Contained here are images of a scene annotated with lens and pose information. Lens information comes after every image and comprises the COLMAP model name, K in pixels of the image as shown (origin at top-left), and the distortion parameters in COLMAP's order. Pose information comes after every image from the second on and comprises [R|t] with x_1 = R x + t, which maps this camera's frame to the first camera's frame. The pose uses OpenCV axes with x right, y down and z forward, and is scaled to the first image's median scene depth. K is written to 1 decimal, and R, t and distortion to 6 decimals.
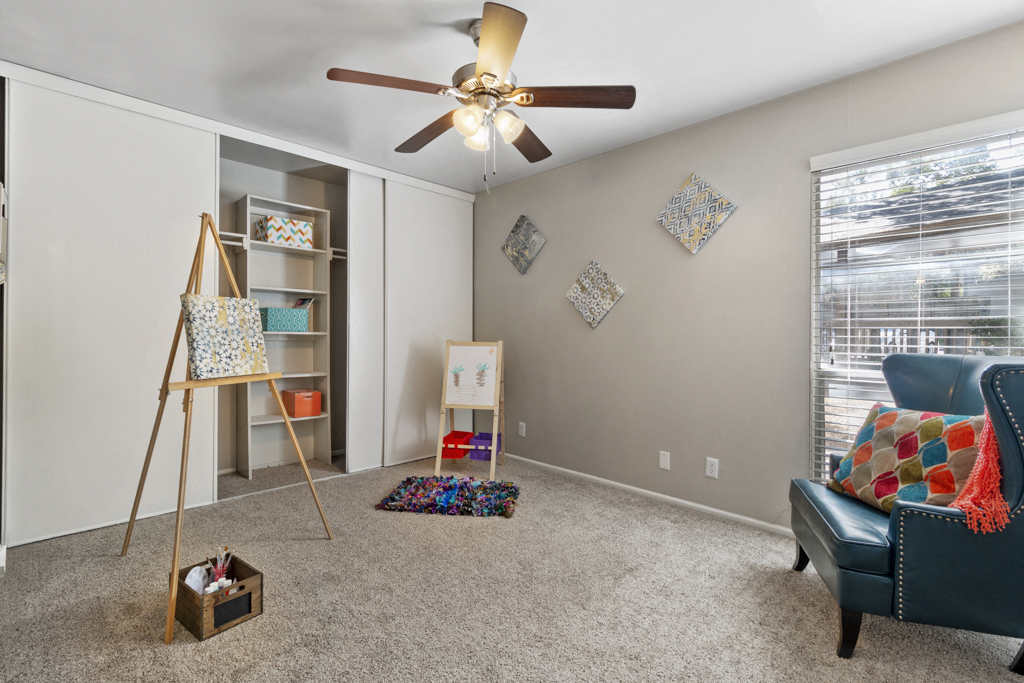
lens RADIAL K [[475.2, 0, 513.2], [0, 475.2, 330.6], [0, 0, 1]] dist [-0.013577, 0.000115]
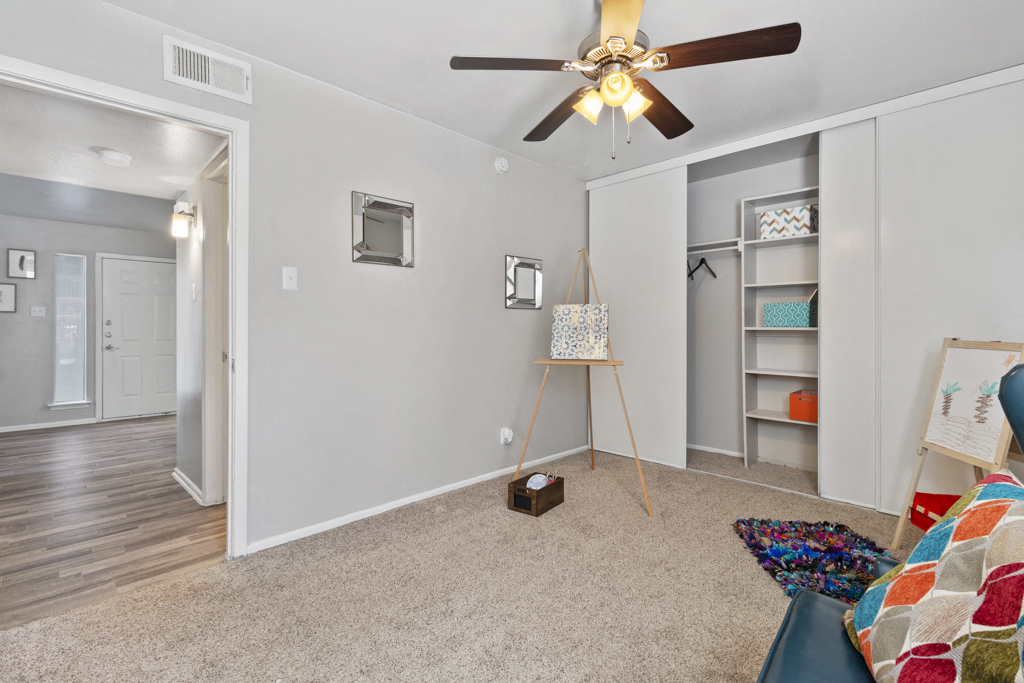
lens RADIAL K [[467.5, 0, 512.7], [0, 467.5, 328.4], [0, 0, 1]] dist [0.000198, 0.000081]
pose [[-0.001915, -0.009327, -0.999955, 0.479032], [0.009314, 0.999913, -0.009344, 0.008034], [0.999955, -0.009332, -0.001828, 0.468451]]
